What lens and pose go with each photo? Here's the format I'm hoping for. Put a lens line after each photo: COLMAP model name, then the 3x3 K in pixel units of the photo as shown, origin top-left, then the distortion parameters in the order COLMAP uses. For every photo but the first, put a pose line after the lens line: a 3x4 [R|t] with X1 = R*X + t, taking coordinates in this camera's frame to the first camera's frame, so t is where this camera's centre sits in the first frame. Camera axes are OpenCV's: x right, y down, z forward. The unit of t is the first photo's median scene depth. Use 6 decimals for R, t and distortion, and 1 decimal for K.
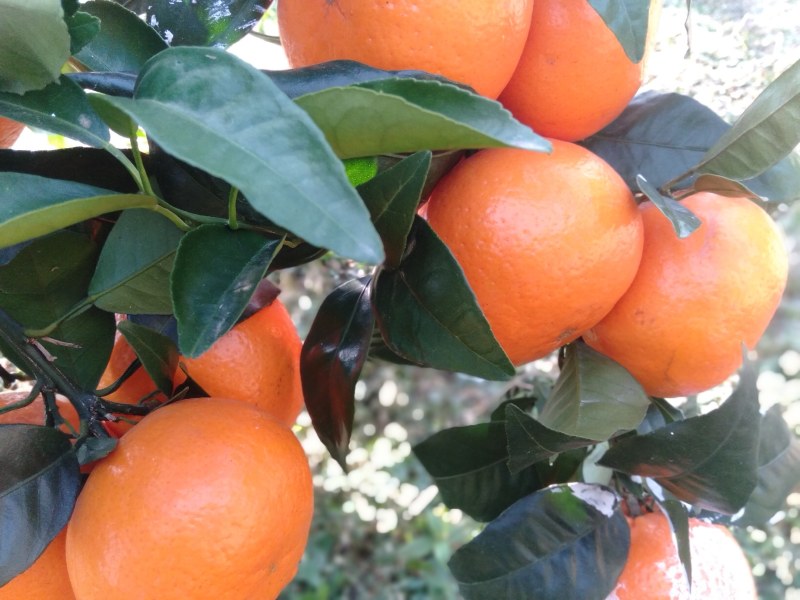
lens RADIAL K [[830.3, 0, 400.0], [0, 830.3, 300.0], [0, 0, 1]] dist [0.110387, -0.283582]
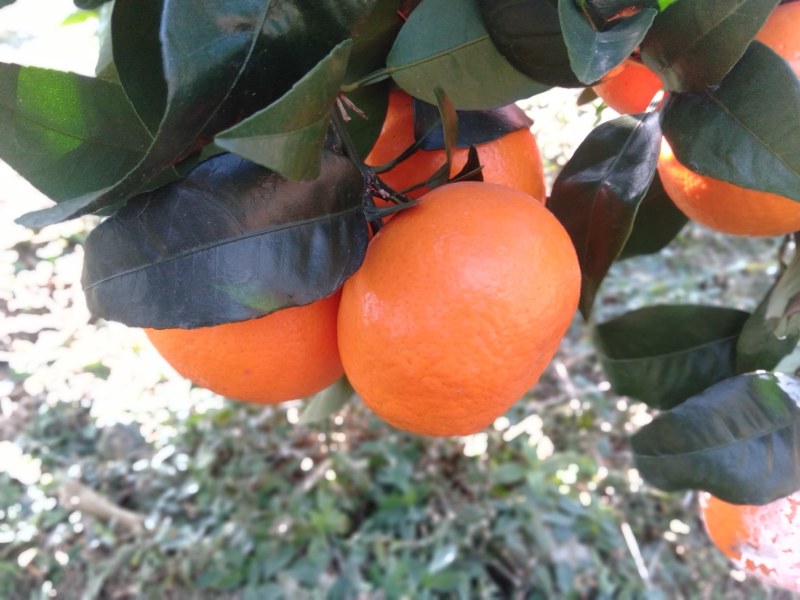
lens RADIAL K [[830.3, 0, 400.0], [0, 830.3, 300.0], [0, 0, 1]] dist [0.110387, -0.283582]
pose [[0.983942, 0.178465, 0.002884, -0.254100], [-0.178418, 0.983879, -0.012215, 0.226317], [-0.005017, 0.011504, 0.999921, 0.010461]]
